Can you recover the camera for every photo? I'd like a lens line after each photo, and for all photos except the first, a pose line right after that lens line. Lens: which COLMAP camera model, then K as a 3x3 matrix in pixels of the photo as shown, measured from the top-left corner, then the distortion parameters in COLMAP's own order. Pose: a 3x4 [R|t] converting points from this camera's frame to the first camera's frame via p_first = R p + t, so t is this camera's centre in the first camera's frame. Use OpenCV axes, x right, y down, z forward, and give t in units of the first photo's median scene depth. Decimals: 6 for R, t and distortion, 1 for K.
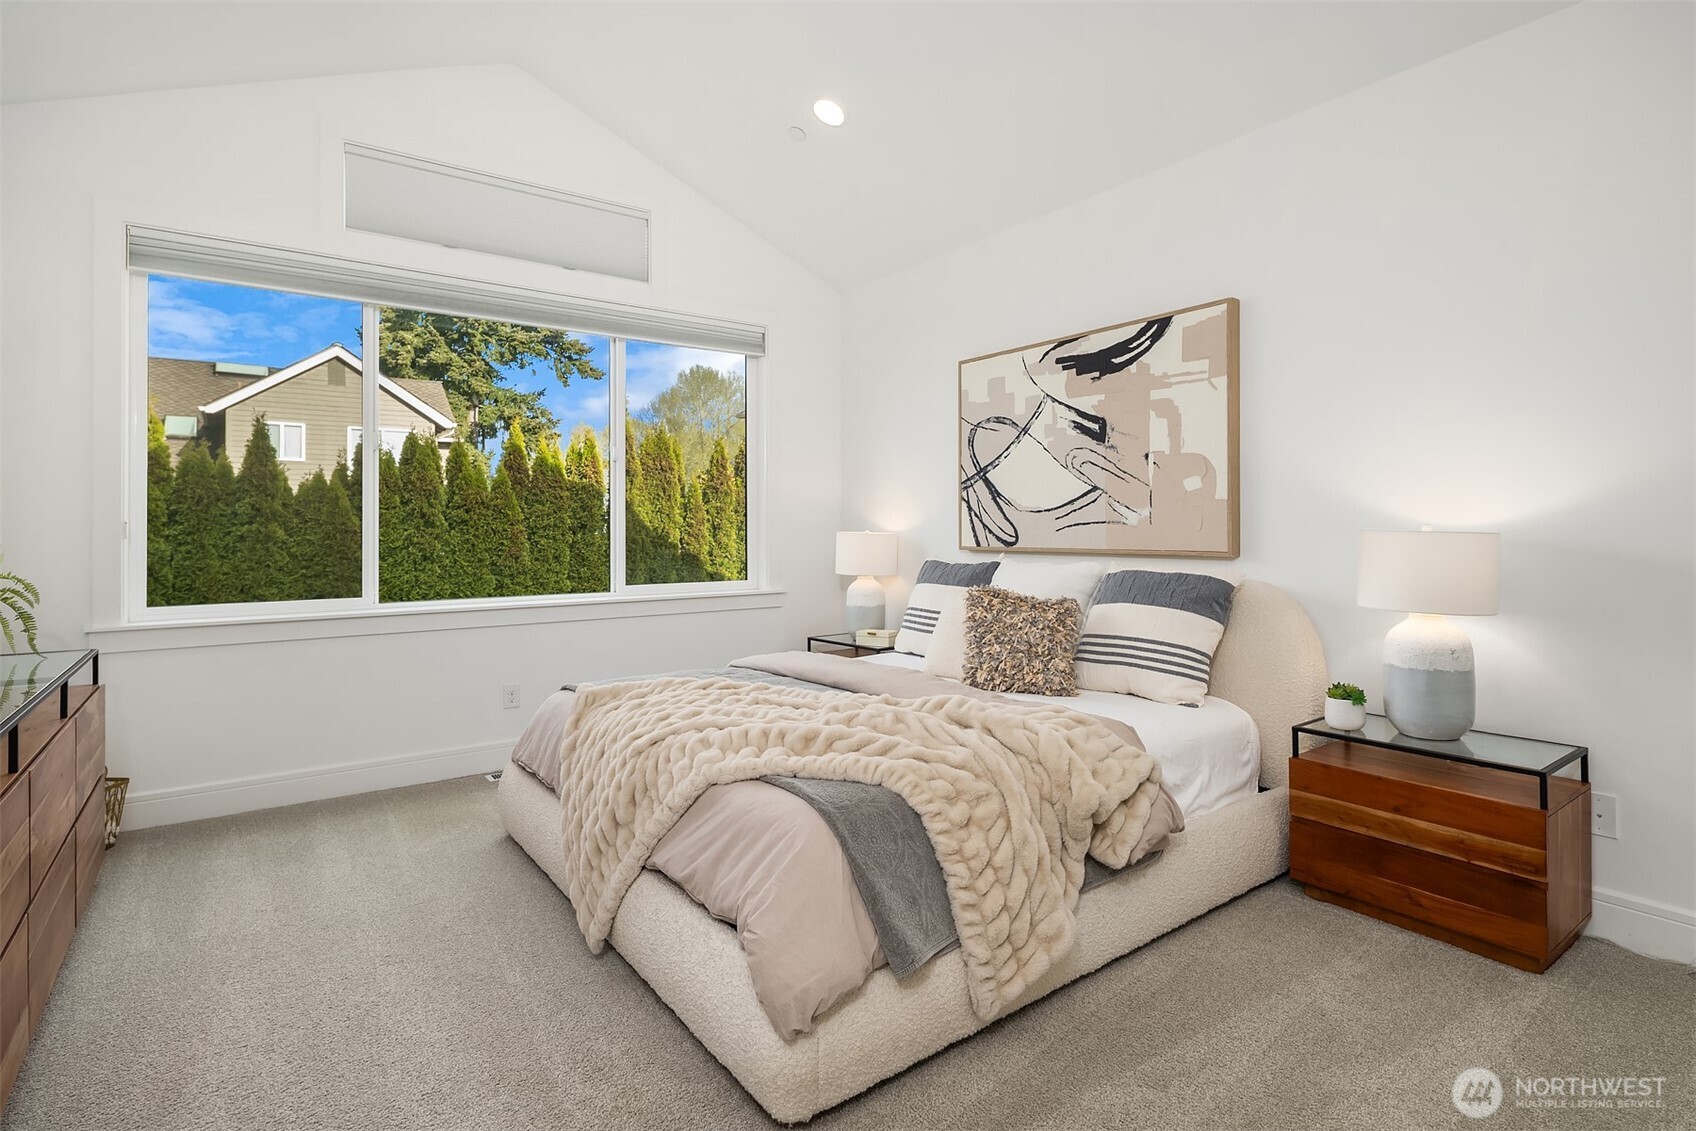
lens RADIAL K [[829.6, 0, 844.8], [0, 829.6, 517.9], [0, 0, 1]] dist [0.001803, -0.000175]
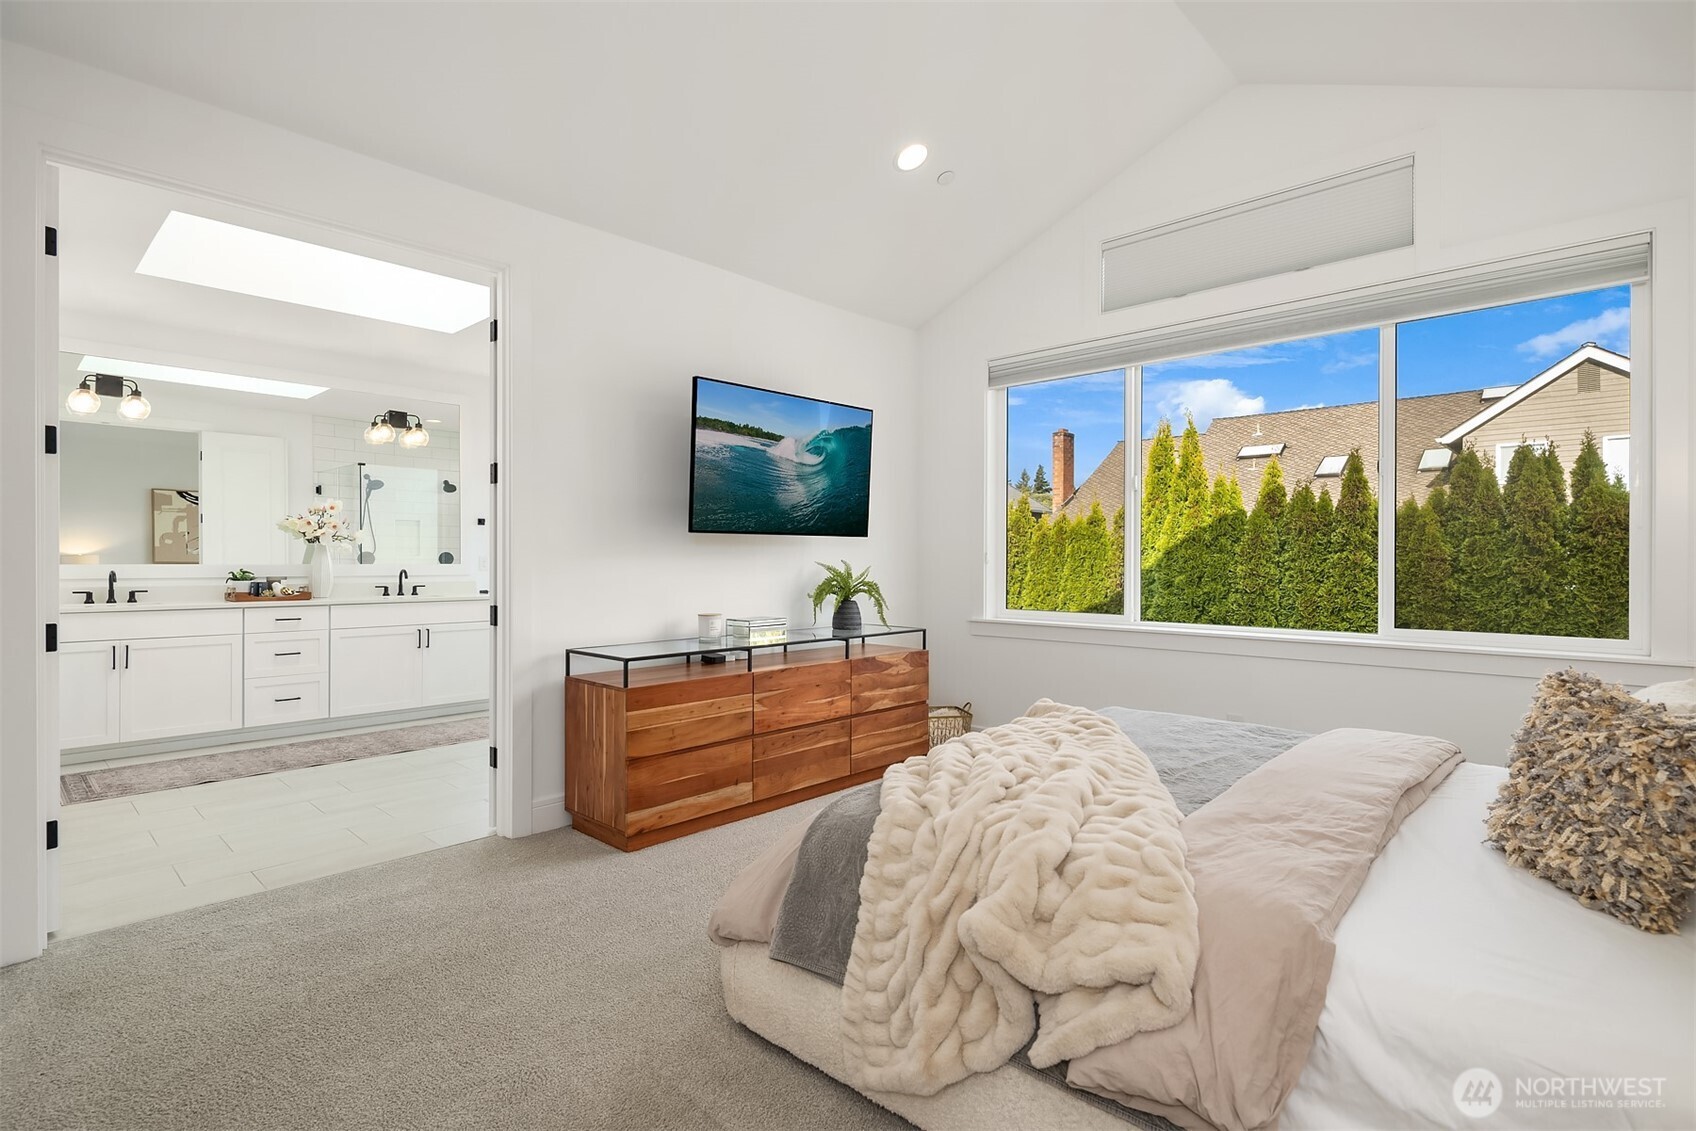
lens RADIAL K [[827.9, 0, 851.0], [0, 827.9, 553.8], [0, 0, 1]] dist [-0.001396, -0.001047]
pose [[0.188801, -0.001028, -0.982015, 0.214160], [0.012519, 0.999921, 0.001360, 0.000359], [0.981936, -0.012550, 0.188799, 0.161864]]
